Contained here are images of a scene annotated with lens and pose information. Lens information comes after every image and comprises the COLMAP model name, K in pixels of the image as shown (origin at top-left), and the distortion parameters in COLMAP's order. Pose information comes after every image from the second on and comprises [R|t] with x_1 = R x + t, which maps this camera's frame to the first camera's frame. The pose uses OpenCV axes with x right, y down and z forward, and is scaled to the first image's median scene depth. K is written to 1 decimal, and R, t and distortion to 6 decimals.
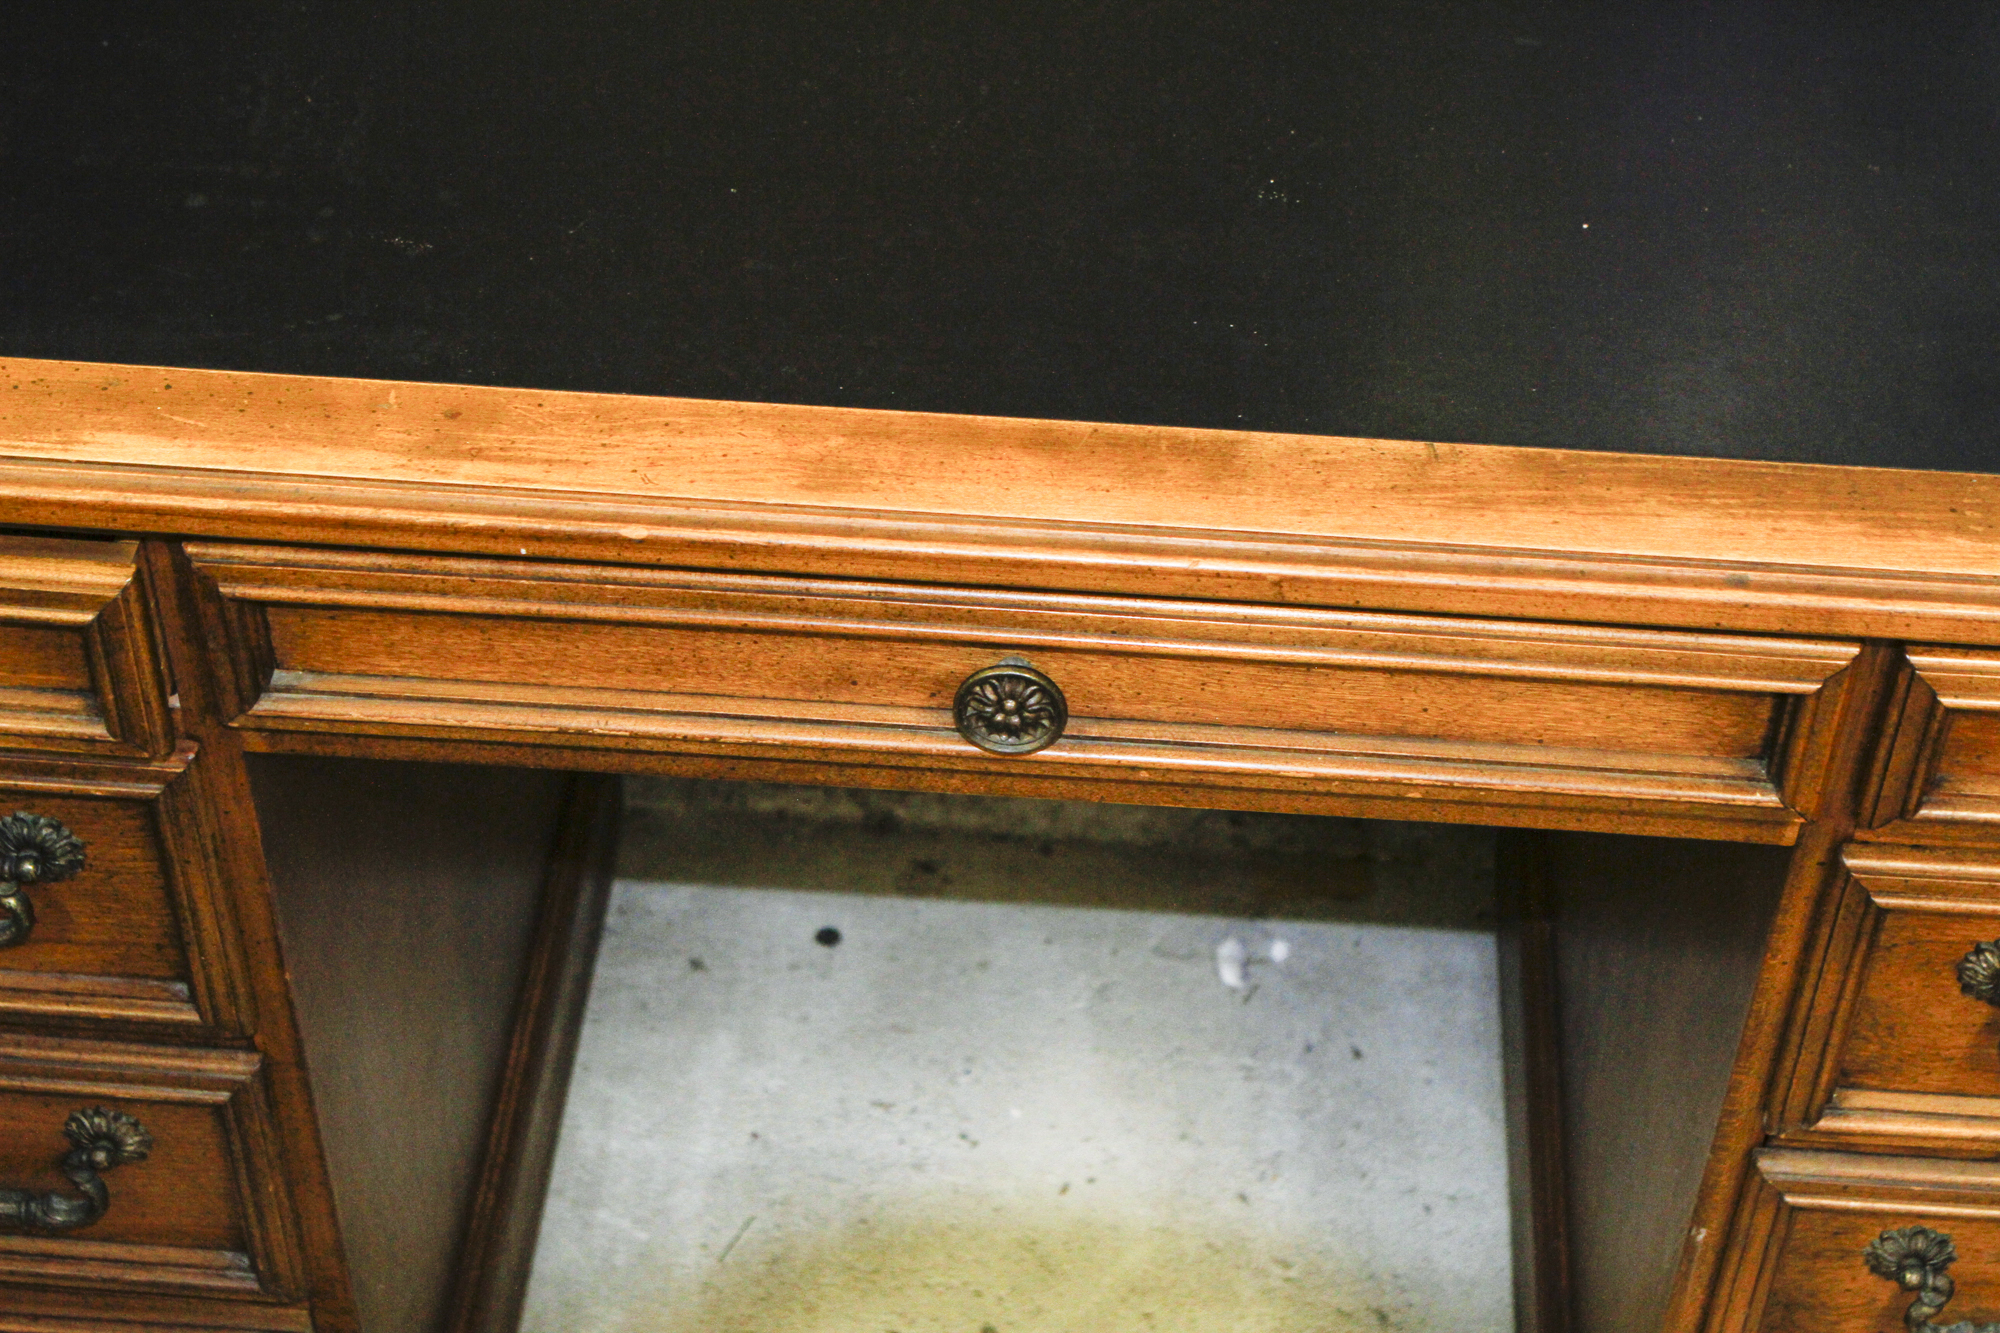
lens RADIAL K [[3241.2, 0, 1000.0], [0, 3241.2, 666.5], [0, 0, 1]] dist [-0.083153, 0.055530]
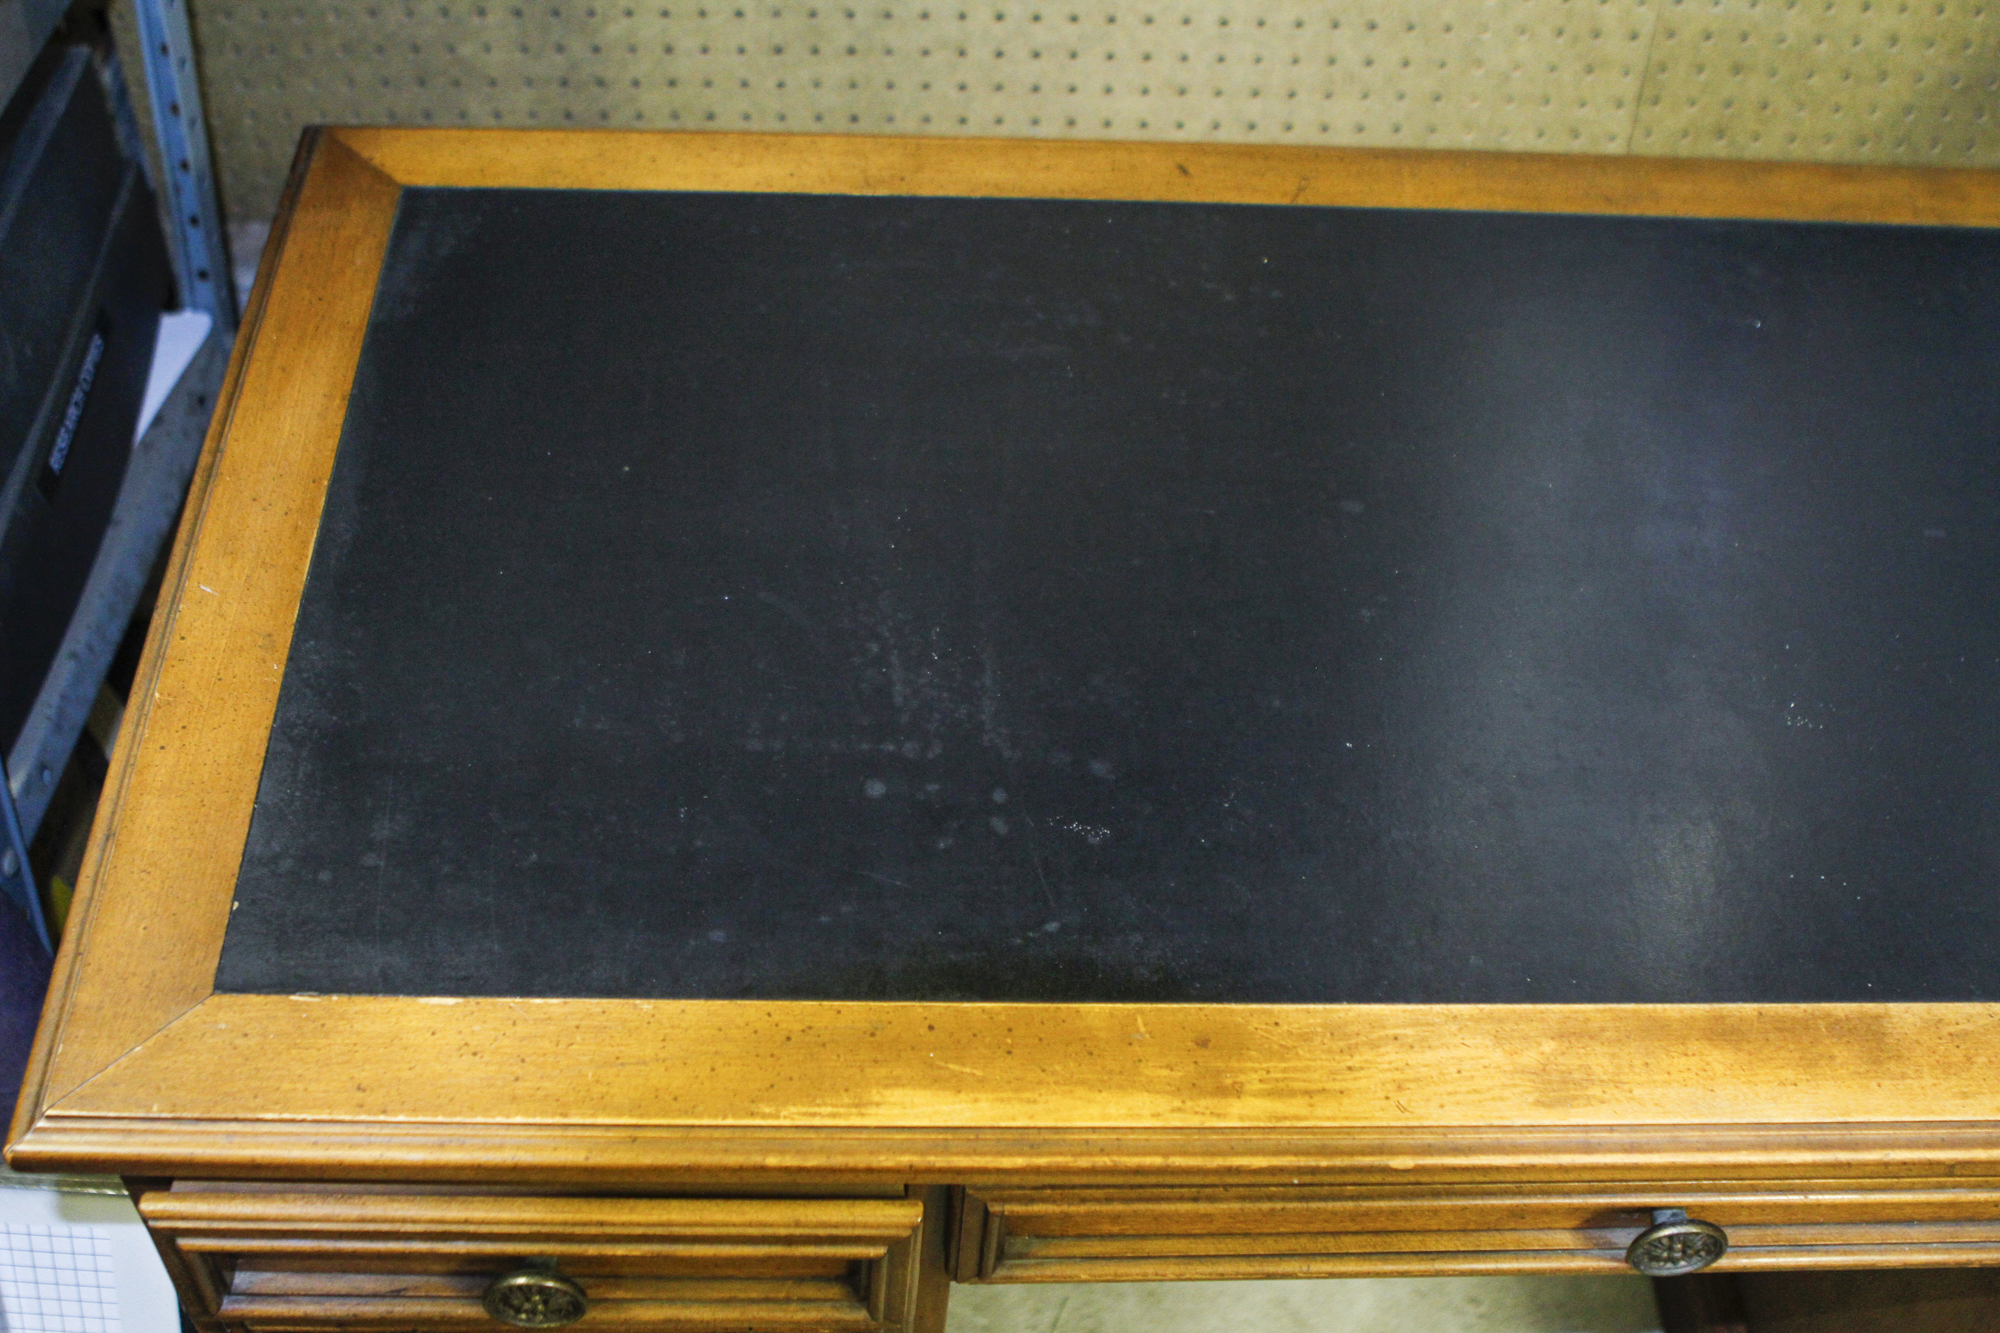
lens RADIAL K [[2234.7, 0, 993.6], [0, 2234.7, 718.2], [0, 0, 1]] dist [-0.139385, 0.139435]
pose [[0.994157, -0.051839, 0.094676, -0.306288], [0.040971, 0.992712, 0.113332, -0.275287], [-0.099861, -0.108791, 0.989036, 0.281430]]
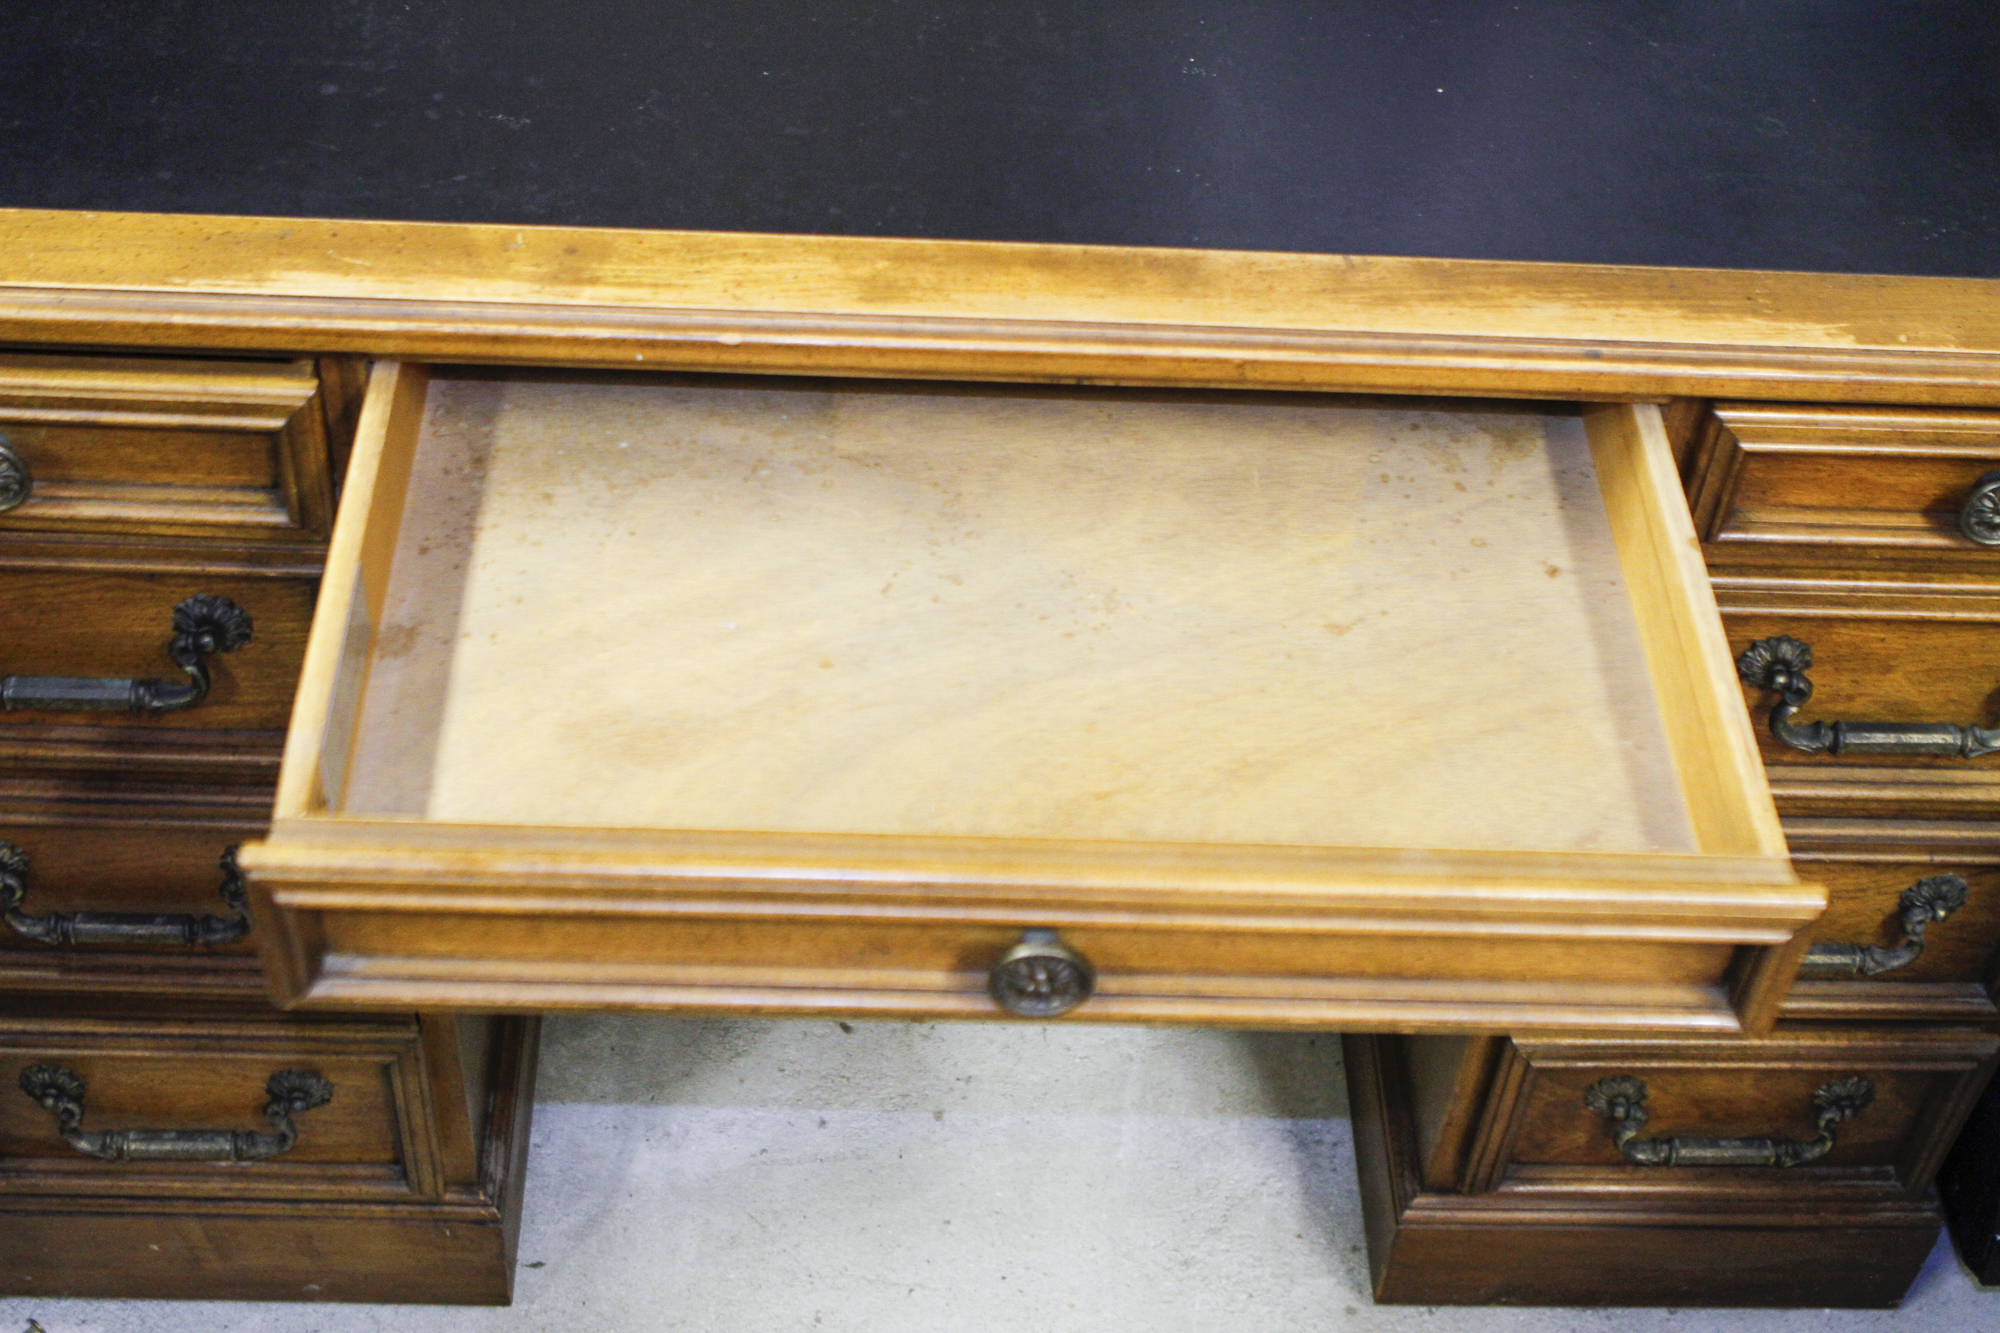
lens RADIAL K [[2680.0, 0, 1000.0], [0, 2680.0, 666.5], [0, 0, 1]] dist [-0.100733, 0.024277]
pose [[0.994547, -0.037401, 0.097348, -0.111959], [0.032913, 0.998338, 0.047316, 0.038436], [-0.098956, -0.043854, 0.994125, -0.039692]]
